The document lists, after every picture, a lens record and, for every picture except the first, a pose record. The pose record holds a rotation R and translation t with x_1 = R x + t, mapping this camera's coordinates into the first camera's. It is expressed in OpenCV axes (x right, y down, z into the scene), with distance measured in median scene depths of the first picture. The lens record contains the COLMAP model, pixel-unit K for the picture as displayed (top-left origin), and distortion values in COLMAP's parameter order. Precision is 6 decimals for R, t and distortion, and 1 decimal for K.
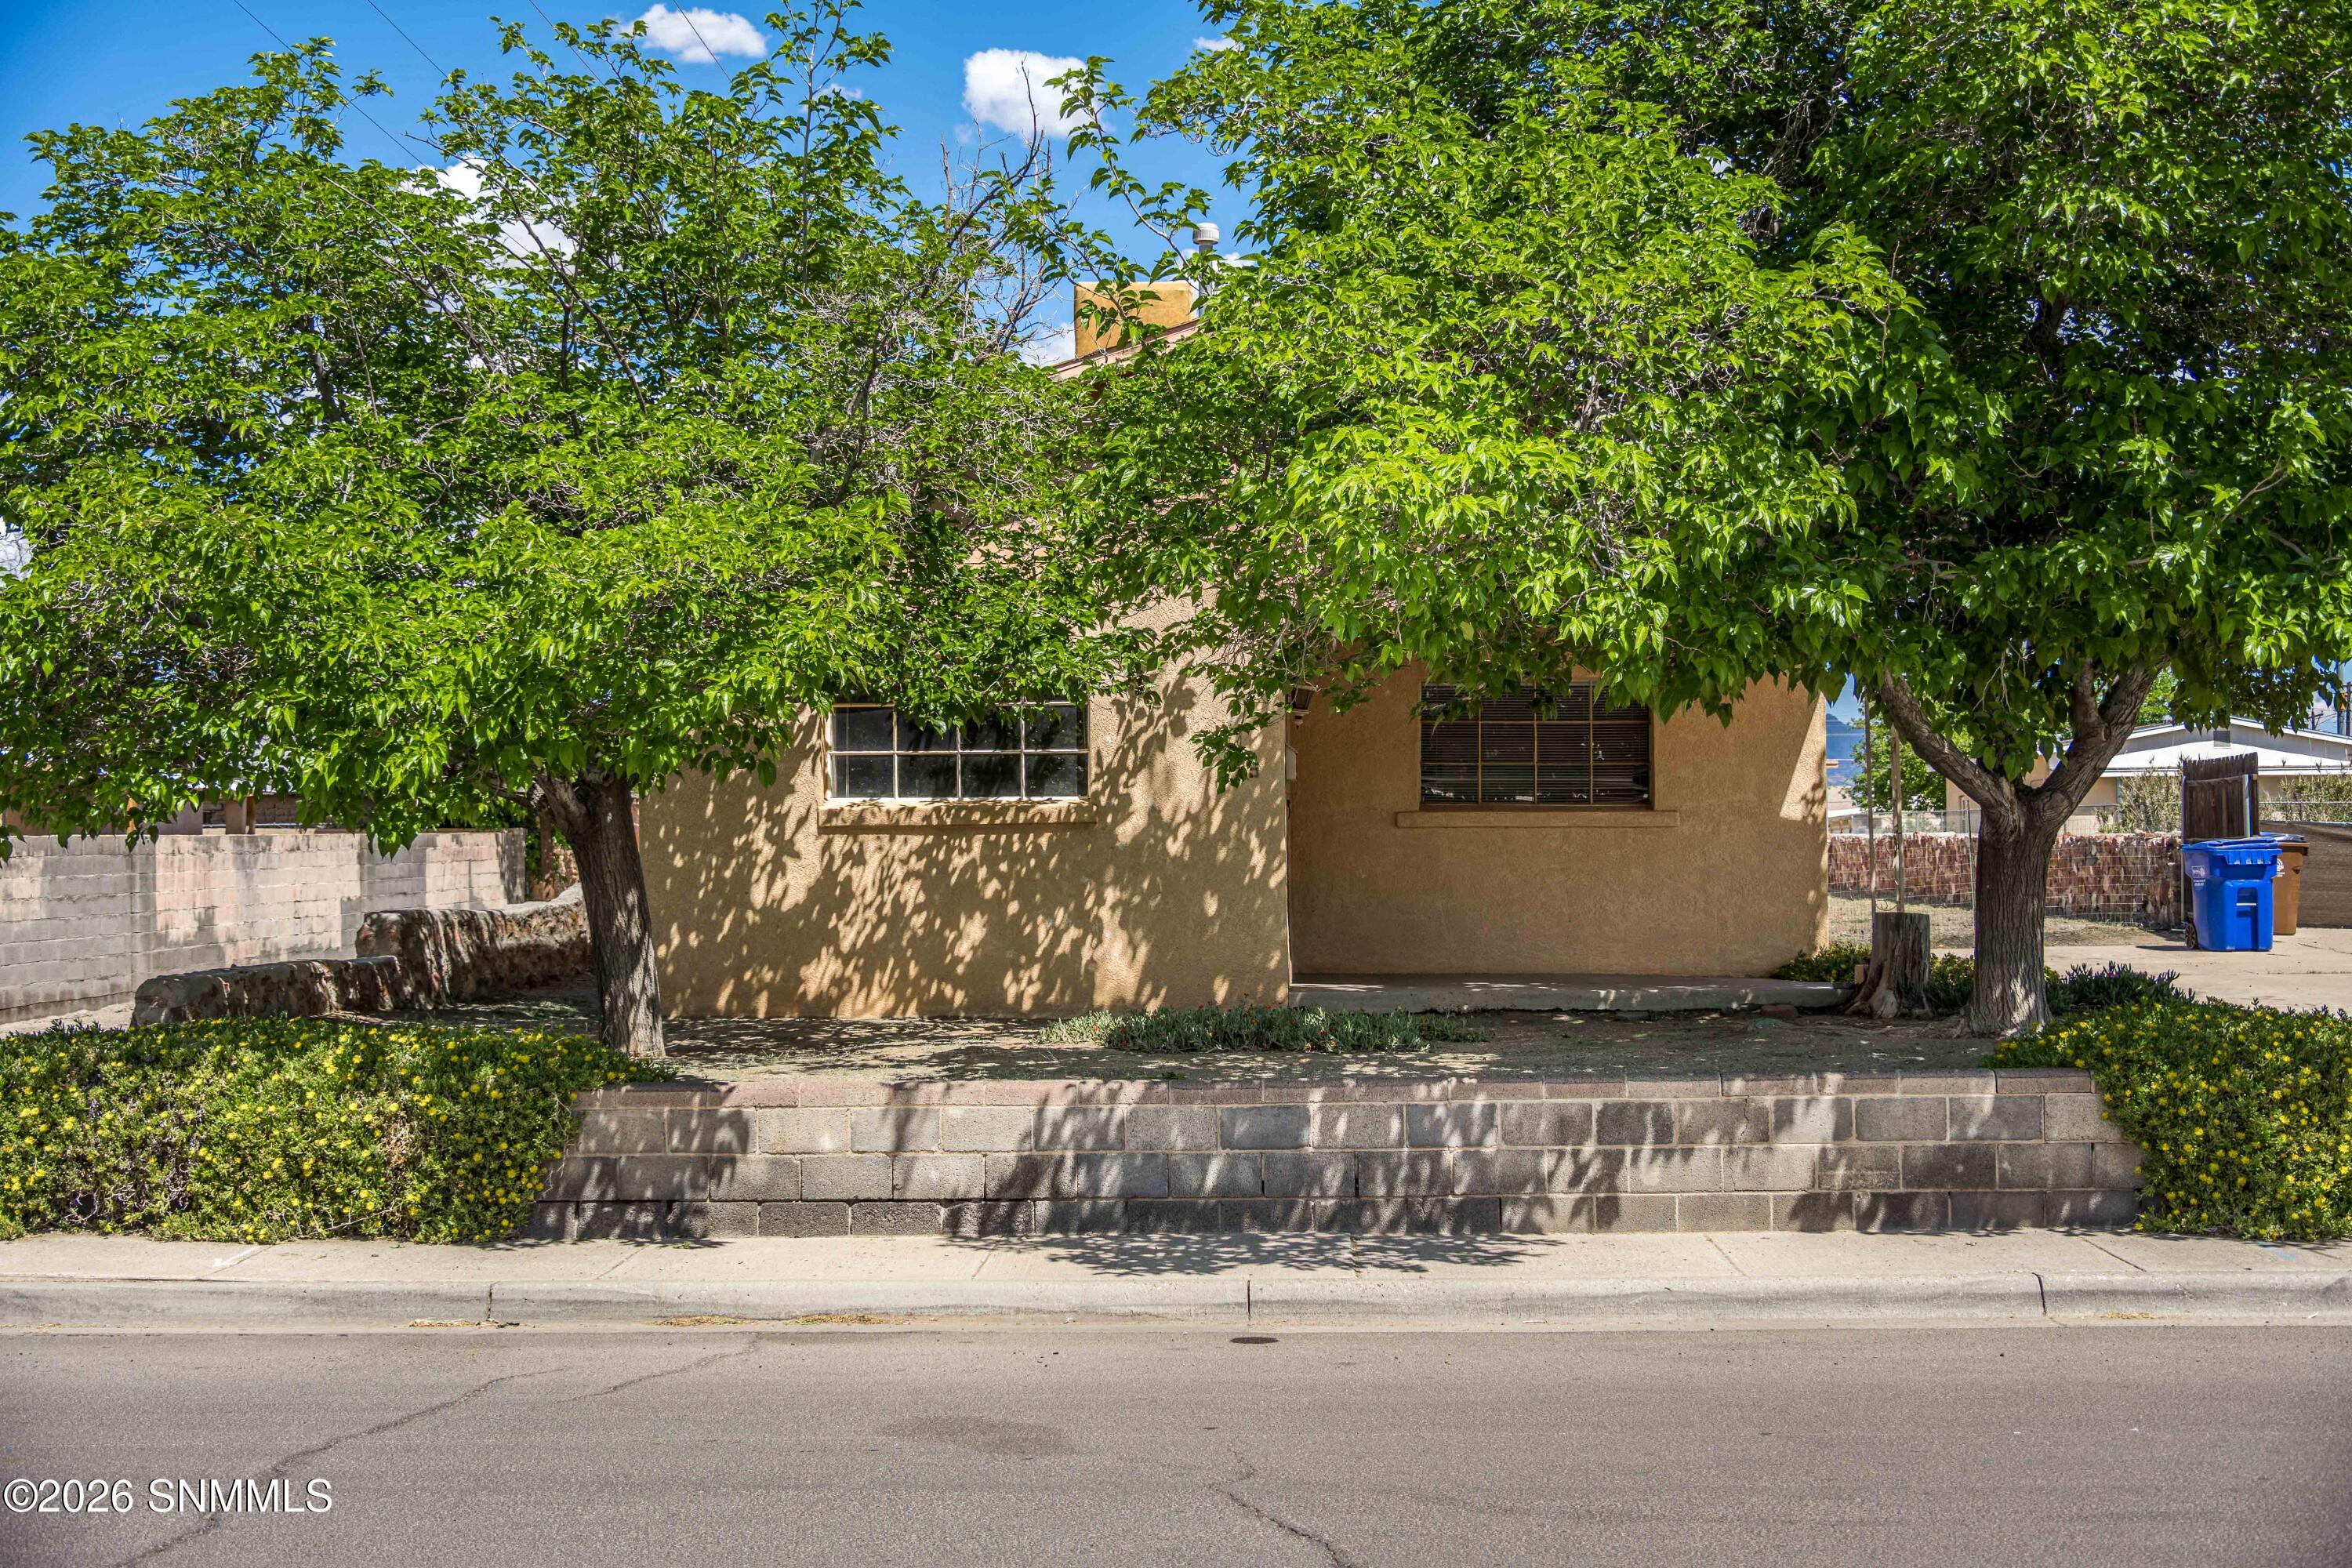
lens RADIAL K [[2924.8, 0, 1176.0], [0, 2924.8, 784.0], [0, 0, 1]] dist [-0.074517, 0.004500]
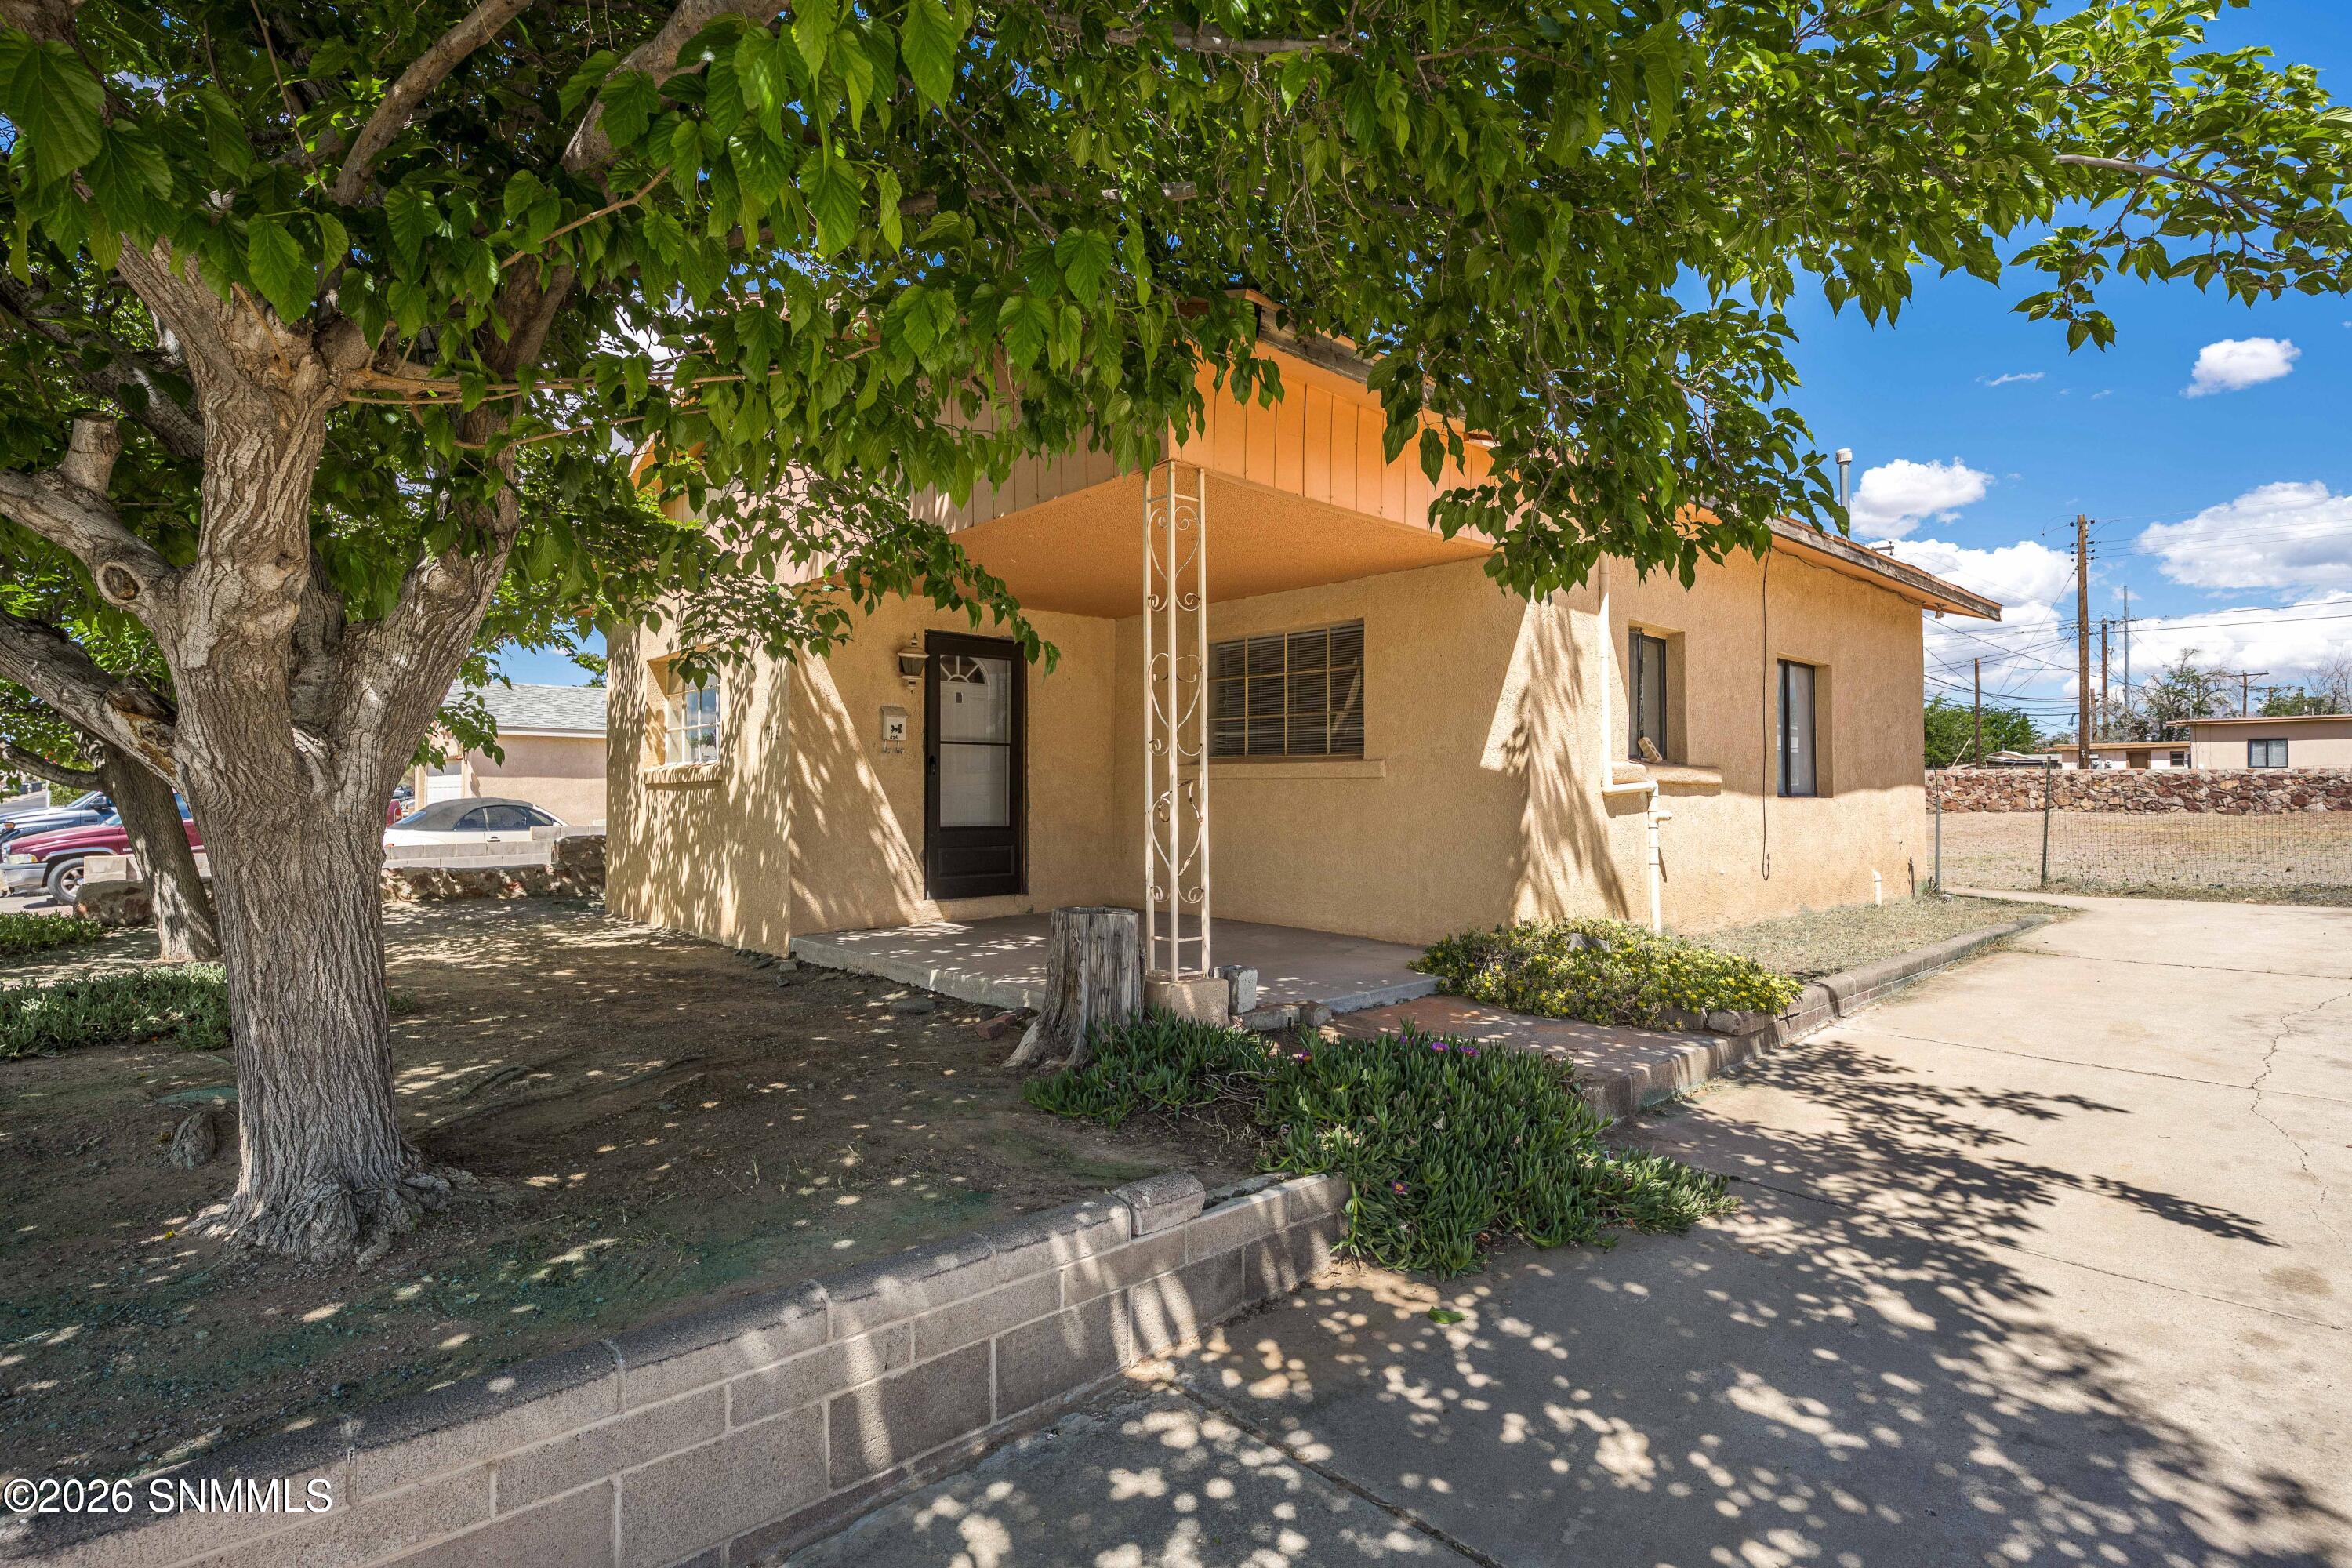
lens RADIAL K [[1160.1, 0, 1176.0], [0, 1160.1, 784.0], [0, 0, 1]] dist [0.002337, 0.000323]
pose [[0.740350, -0.002700, -0.672216, 0.436255], [0.021454, 0.999577, 0.019613, 0.009408], [0.671879, -0.028942, 0.740096, 0.758907]]
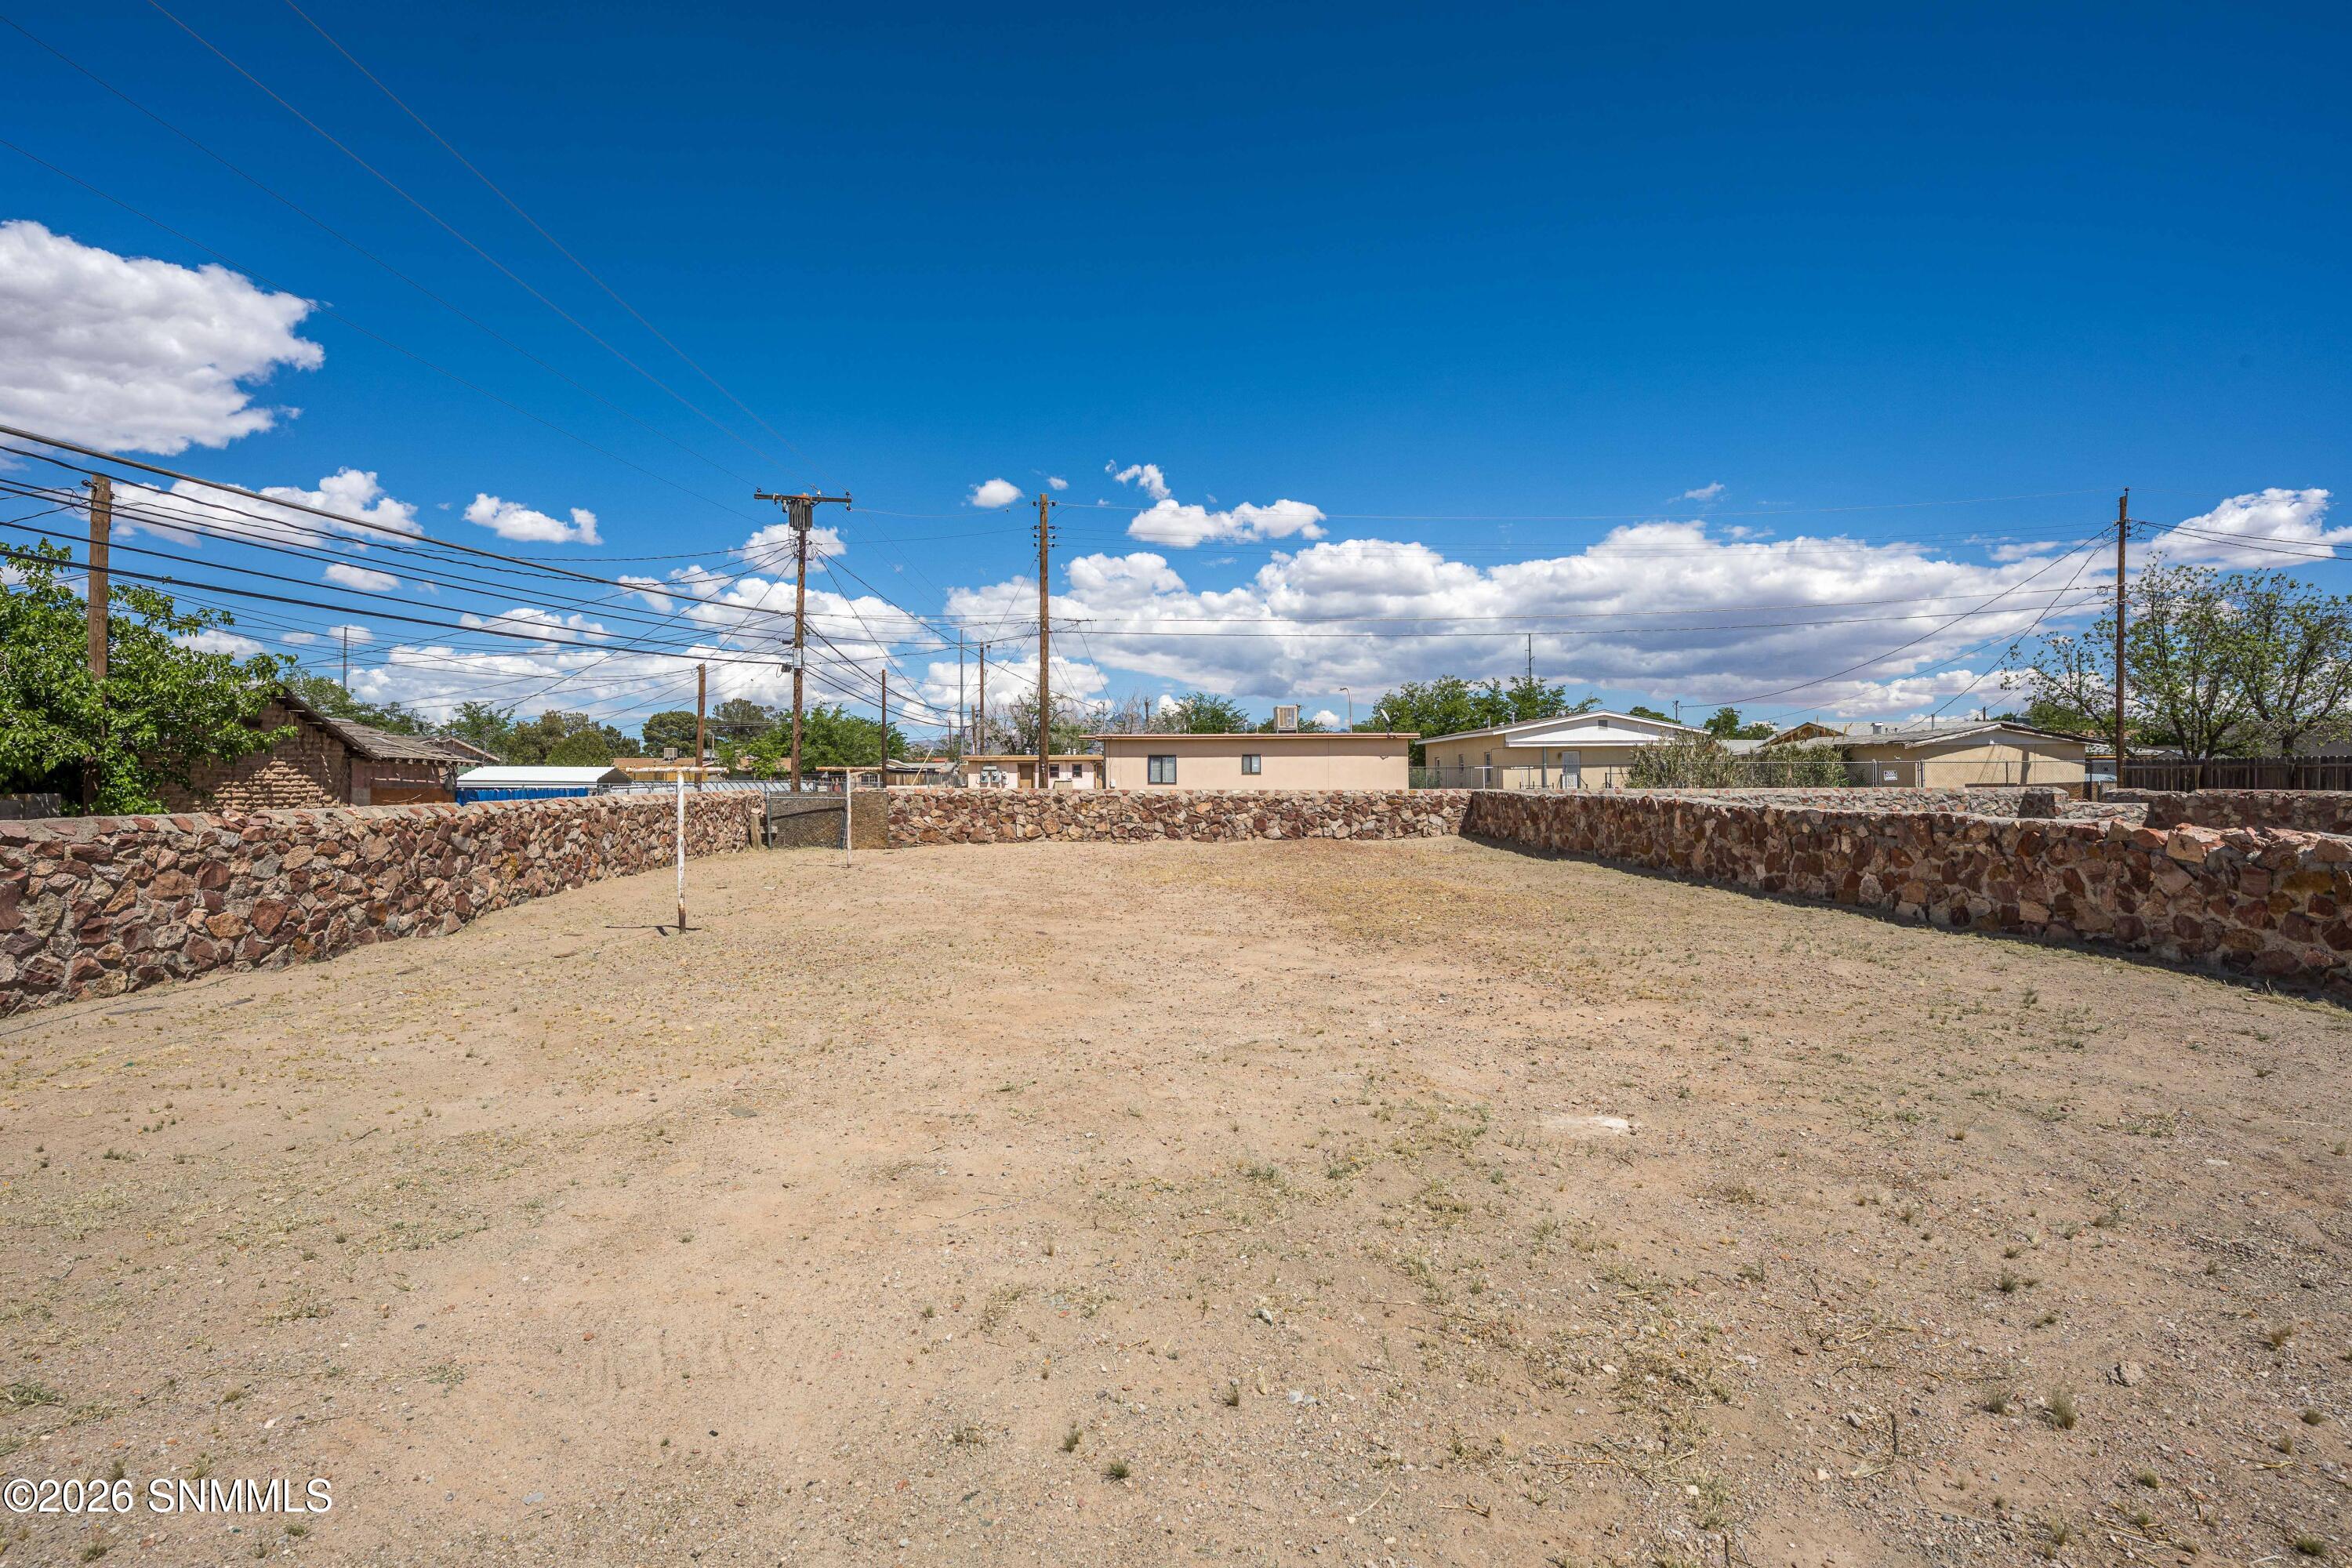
lens RADIAL K [[1137.1, 0, 1176.0], [0, 1137.1, 784.0], [0, 0, 1]] dist [-0.000228, 0.000078]
pose [[0.990132, -0.001409, 0.140134, 0.204020], [-0.002463, 0.999620, 0.027450, 0.006750], [-0.140120, -0.027525, 0.989752, 1.582050]]
